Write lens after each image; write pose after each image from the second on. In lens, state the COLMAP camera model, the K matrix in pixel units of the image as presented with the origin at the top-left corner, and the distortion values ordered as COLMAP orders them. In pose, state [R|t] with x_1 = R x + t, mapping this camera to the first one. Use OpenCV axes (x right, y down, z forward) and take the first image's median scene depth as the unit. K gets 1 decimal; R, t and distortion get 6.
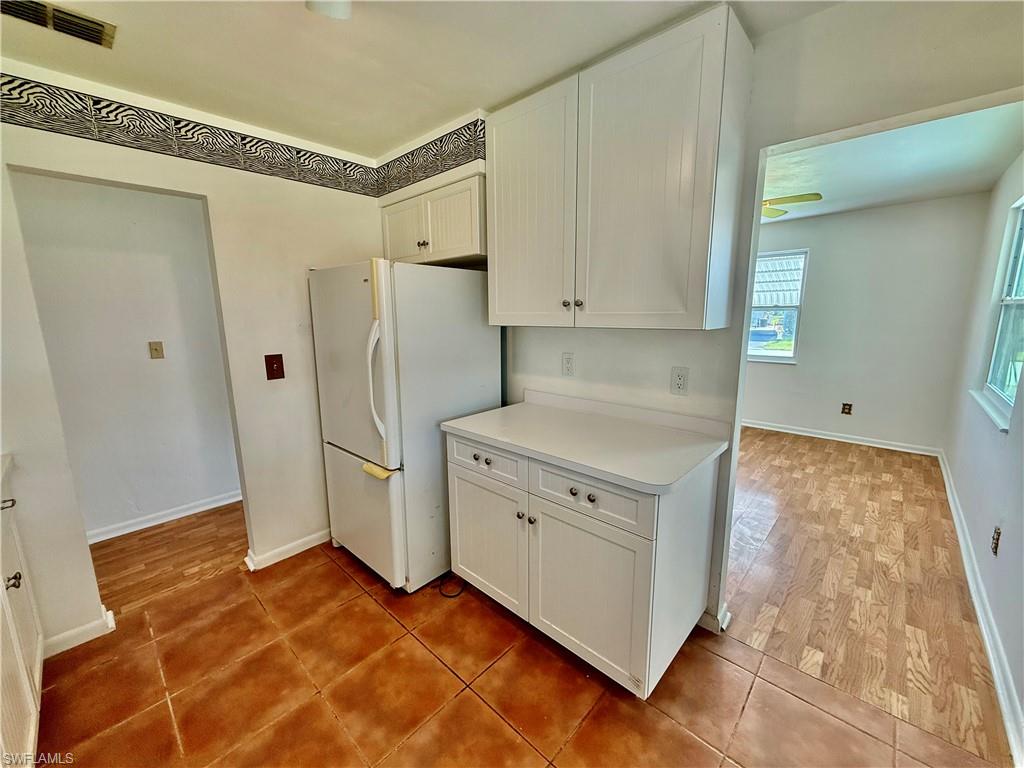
lens RADIAL K [[407.0, 0, 509.7], [0, 407.0, 382.9], [0, 0, 1]] dist [-0.000826, 0.000624]
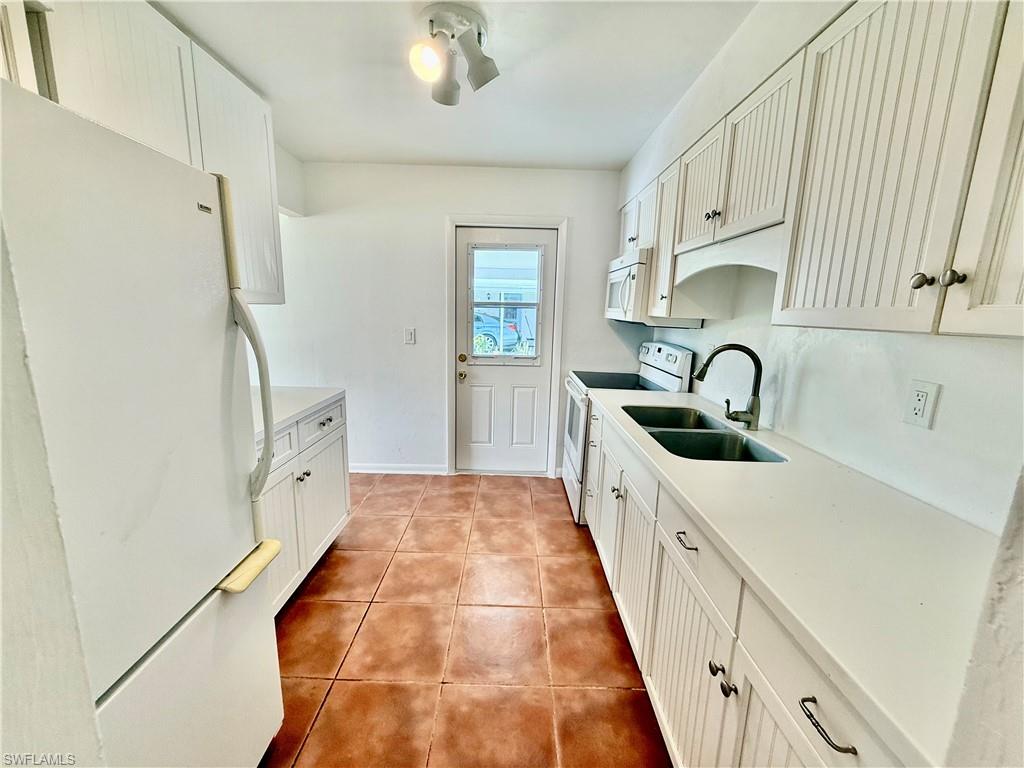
lens RADIAL K [[407.0, 0, 509.7], [0, 407.0, 382.9], [0, 0, 1]] dist [-0.000826, 0.000624]
pose [[-0.680946, -0.140196, 0.718789, -1.078992], [0.110506, 0.950596, 0.290096, -0.165920], [-0.723948, 0.276970, -0.631812, 1.198219]]
